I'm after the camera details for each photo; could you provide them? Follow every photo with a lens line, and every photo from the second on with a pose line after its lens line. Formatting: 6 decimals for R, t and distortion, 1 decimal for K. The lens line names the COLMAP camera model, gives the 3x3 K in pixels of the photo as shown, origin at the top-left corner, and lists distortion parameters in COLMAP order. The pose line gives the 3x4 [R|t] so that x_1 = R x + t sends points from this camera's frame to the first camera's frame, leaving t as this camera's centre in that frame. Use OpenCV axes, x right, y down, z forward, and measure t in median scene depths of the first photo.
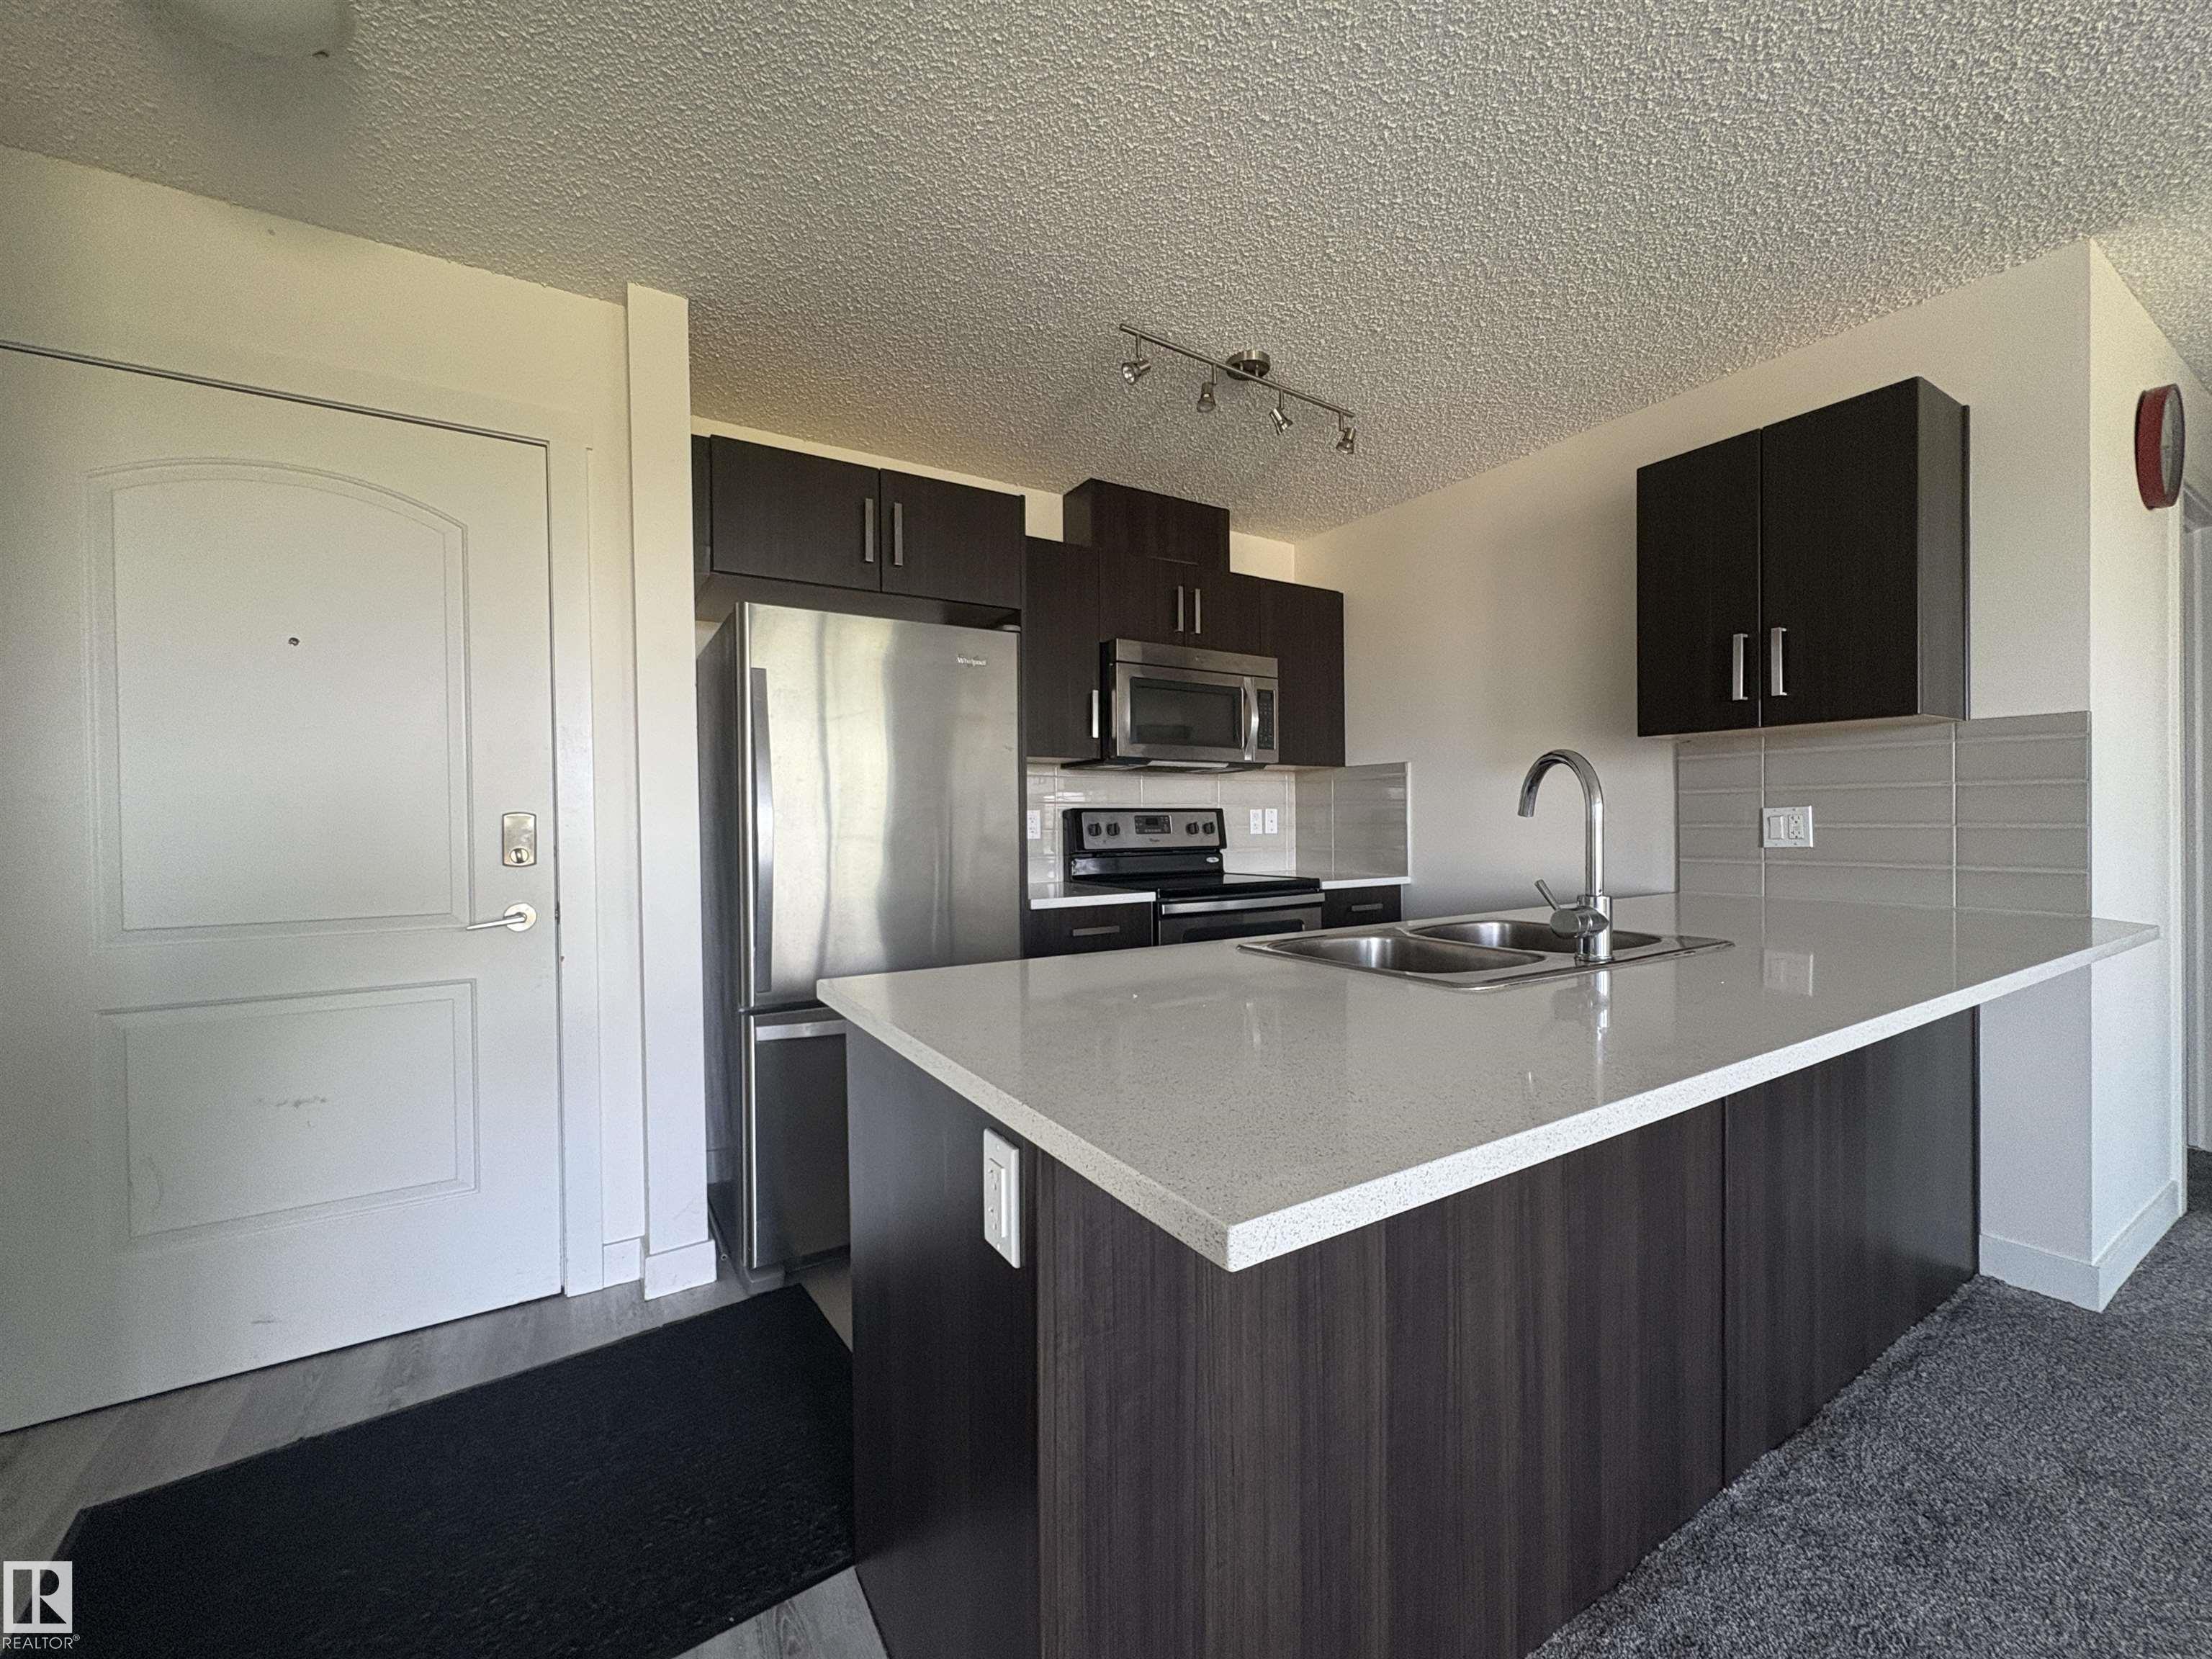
lens RADIAL K [[876.8, 0, 1101.4], [0, 876.8, 831.2], [0, 0, 1]] dist [-0.000620, 0.000847]
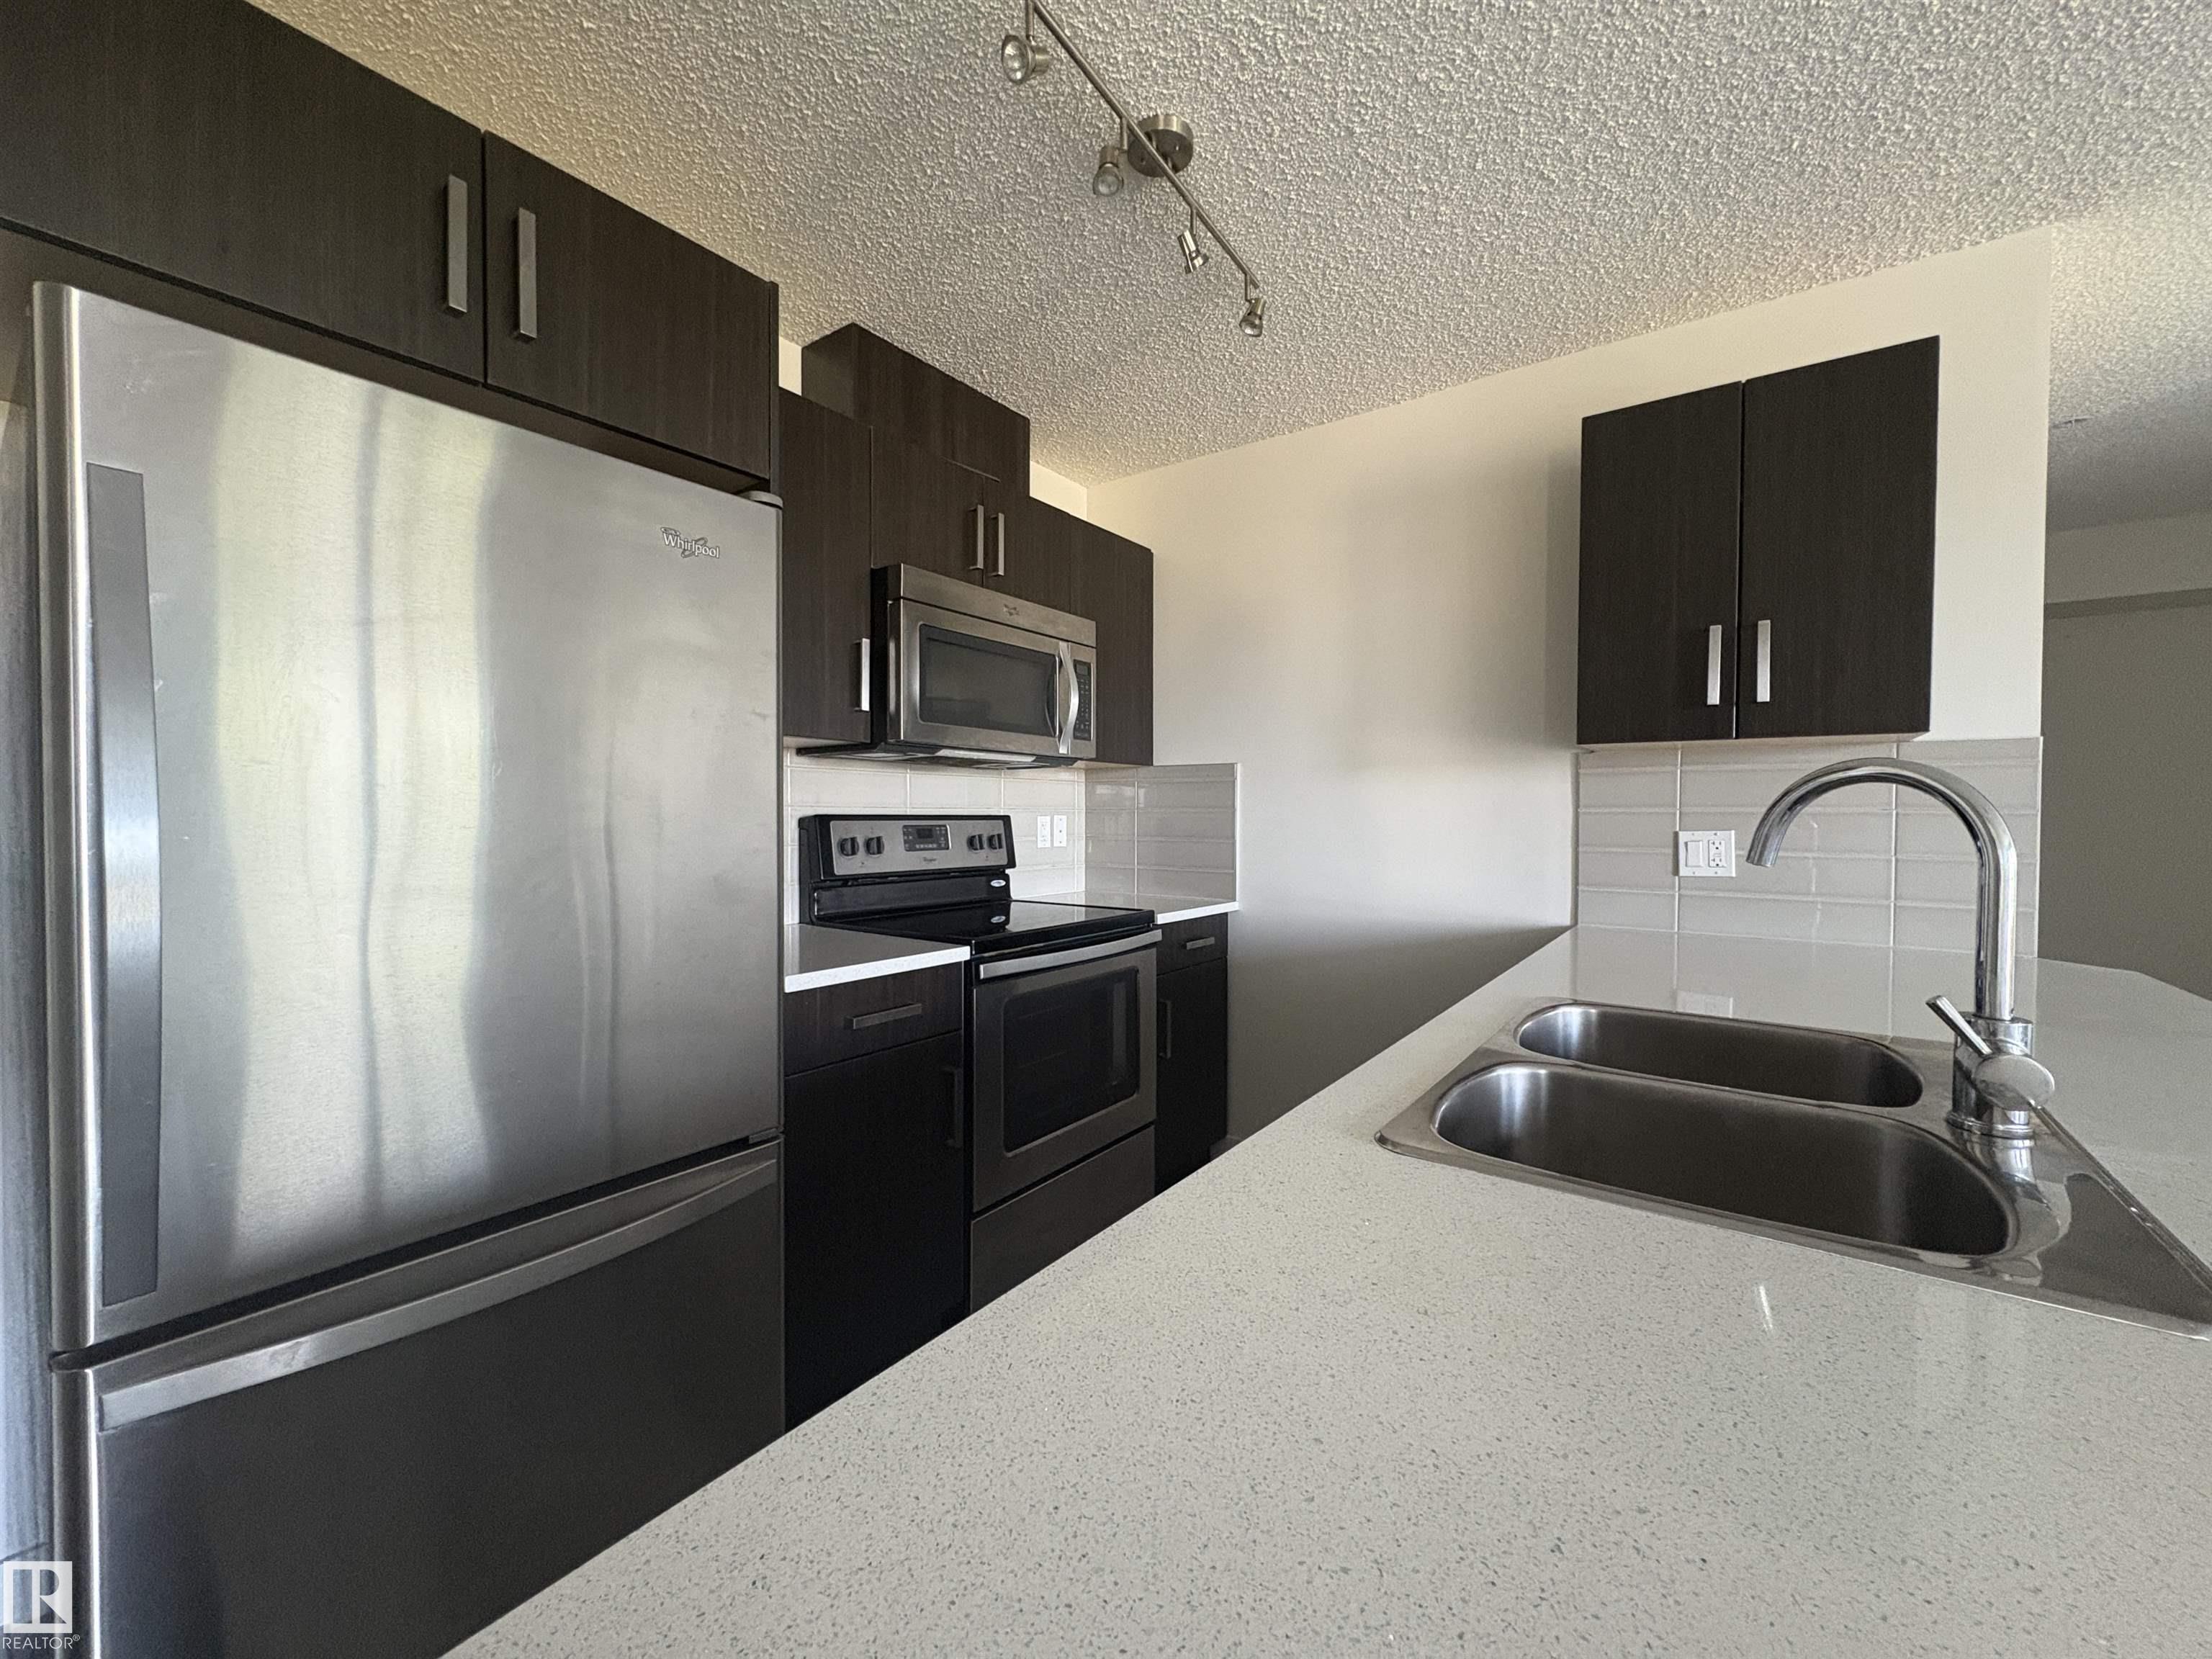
lens RADIAL K [[876.8, 0, 1100.9], [0, 876.8, 829.4], [0, 0, 1]] dist [-0.000620, 0.000847]
pose [[0.927589, 0.006119, 0.373553, -0.111793], [-0.008551, 0.999952, 0.004853, -0.027780], [-0.373505, -0.007695, 0.927596, 0.405772]]
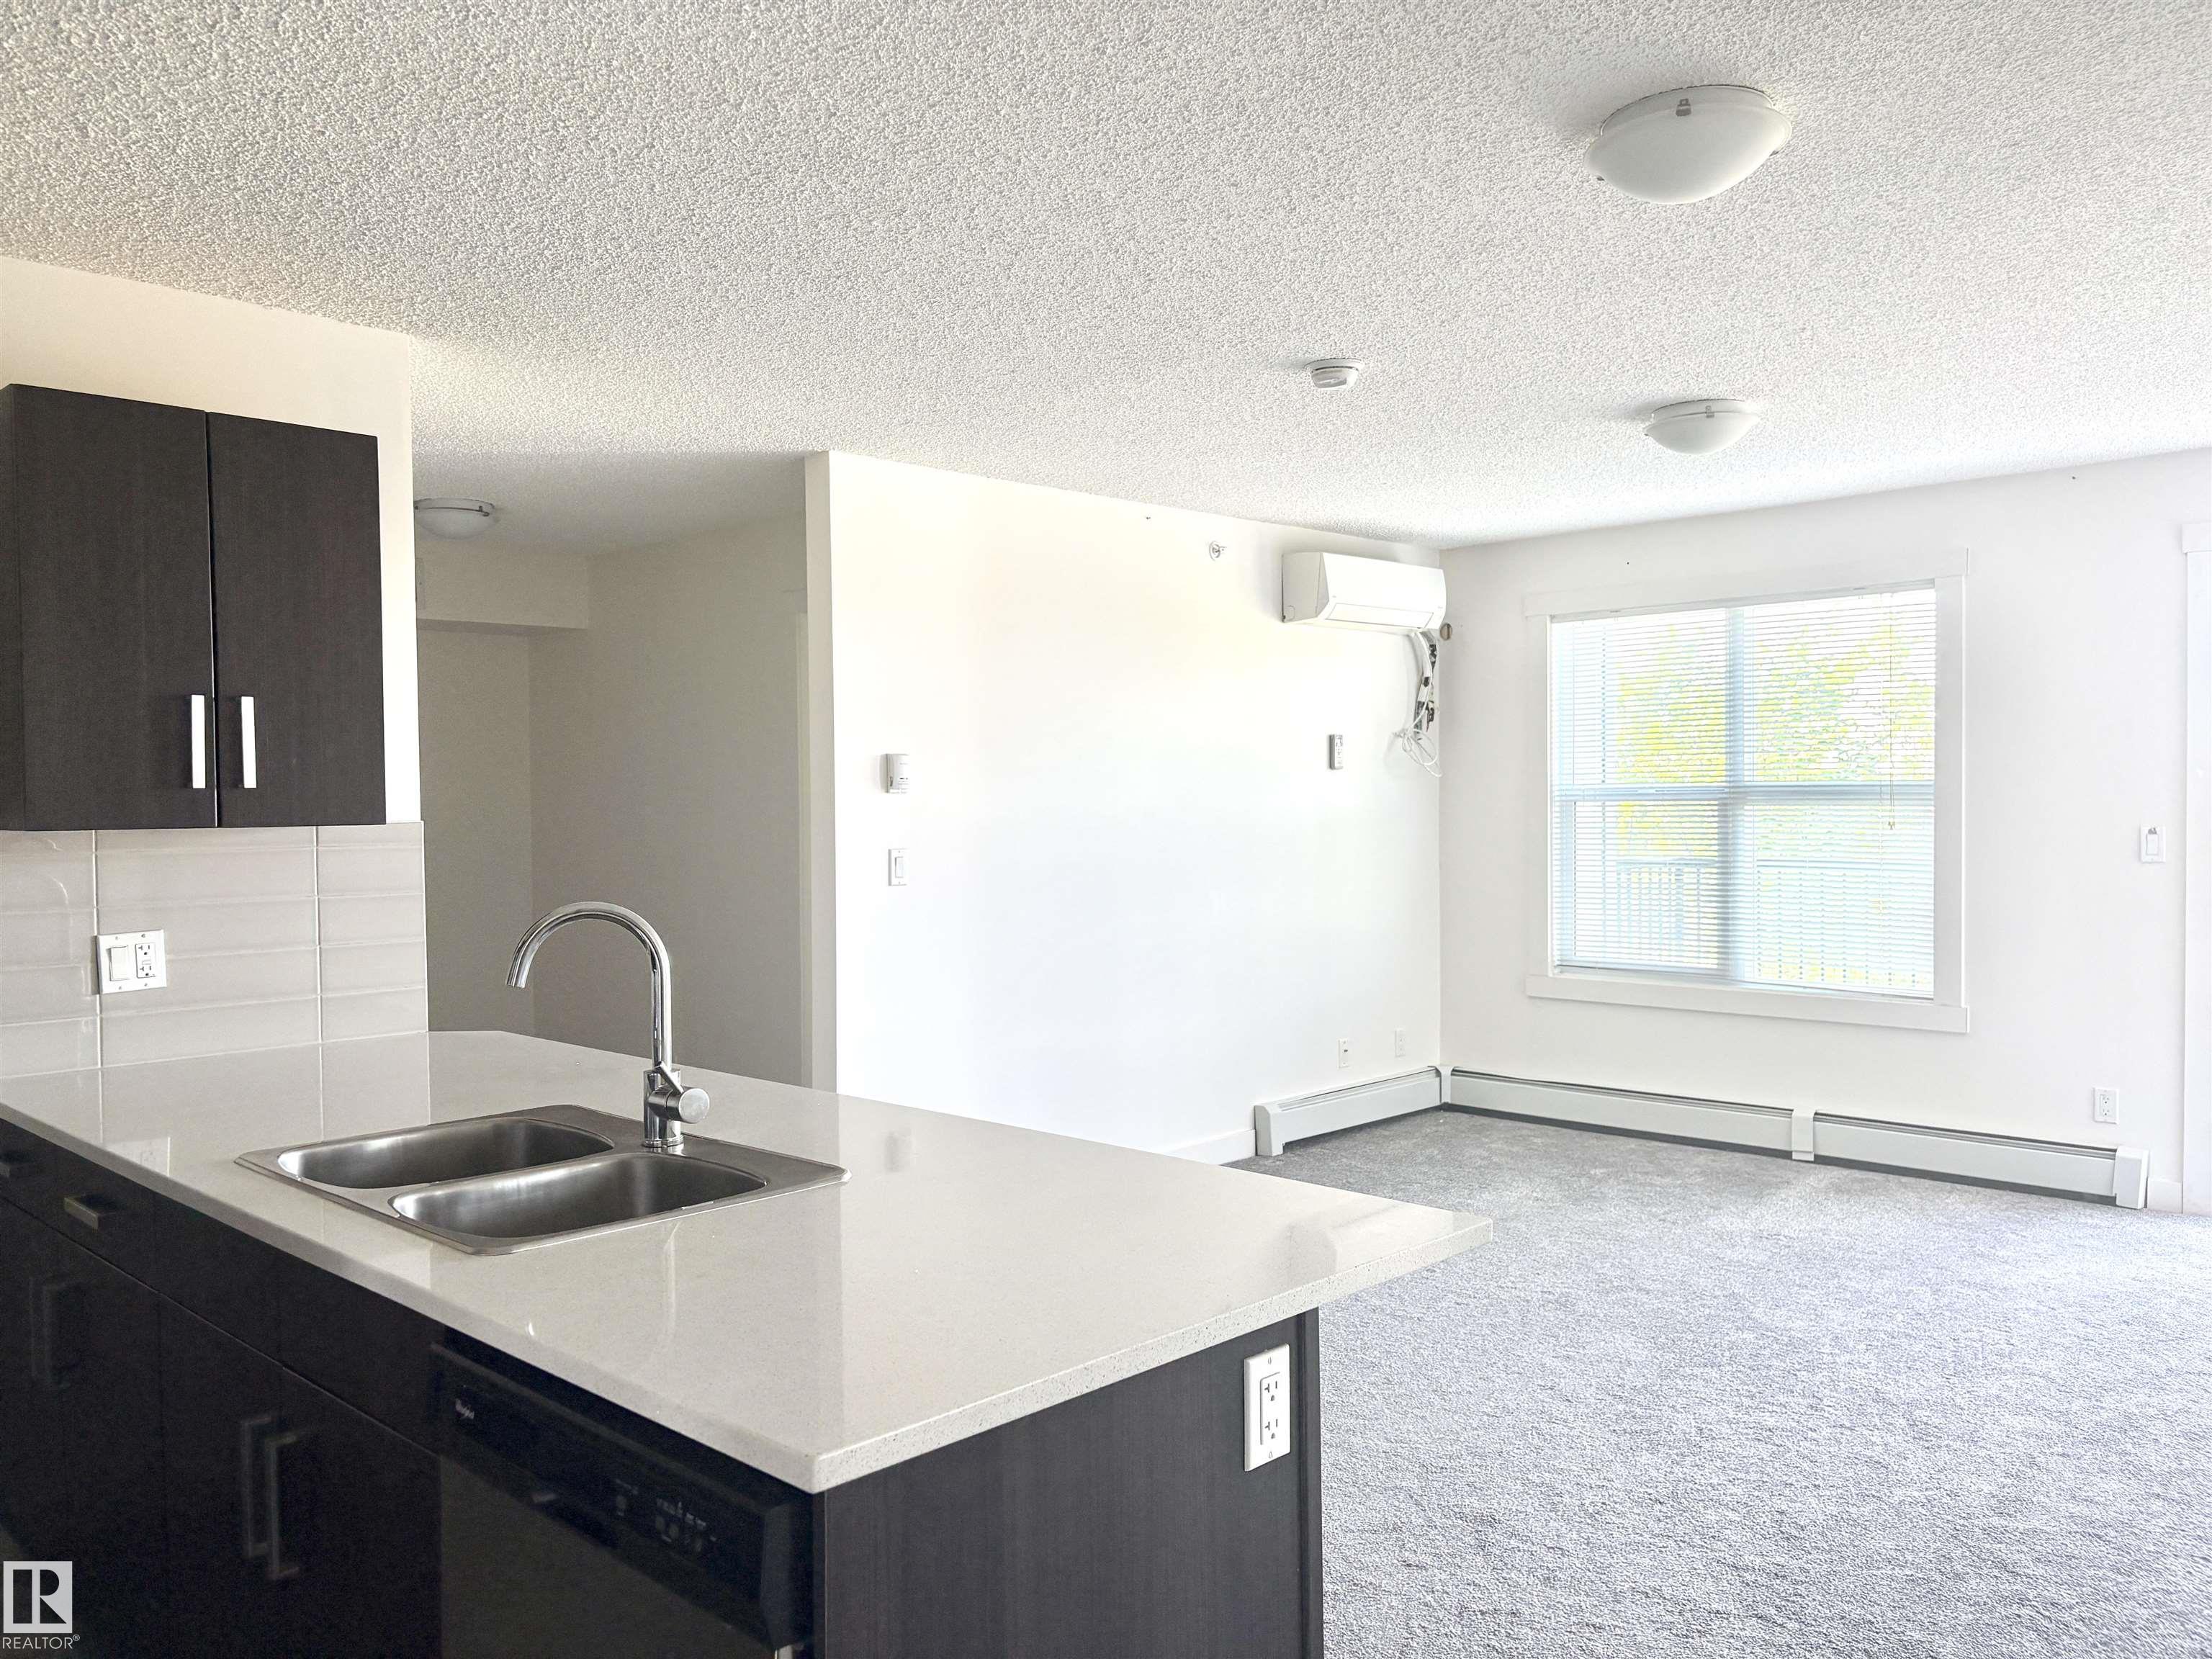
lens RADIAL K [[1665.2, 0, 1114.8], [0, 1665.2, 839.8], [0, 0, 1]] dist [0.061801, -0.067584]
pose [[-0.248159, -0.013535, 0.968625, -0.696107], [0.025317, 0.999470, 0.020453, -0.107410], [-0.968388, 0.029599, -0.247685, 0.570954]]
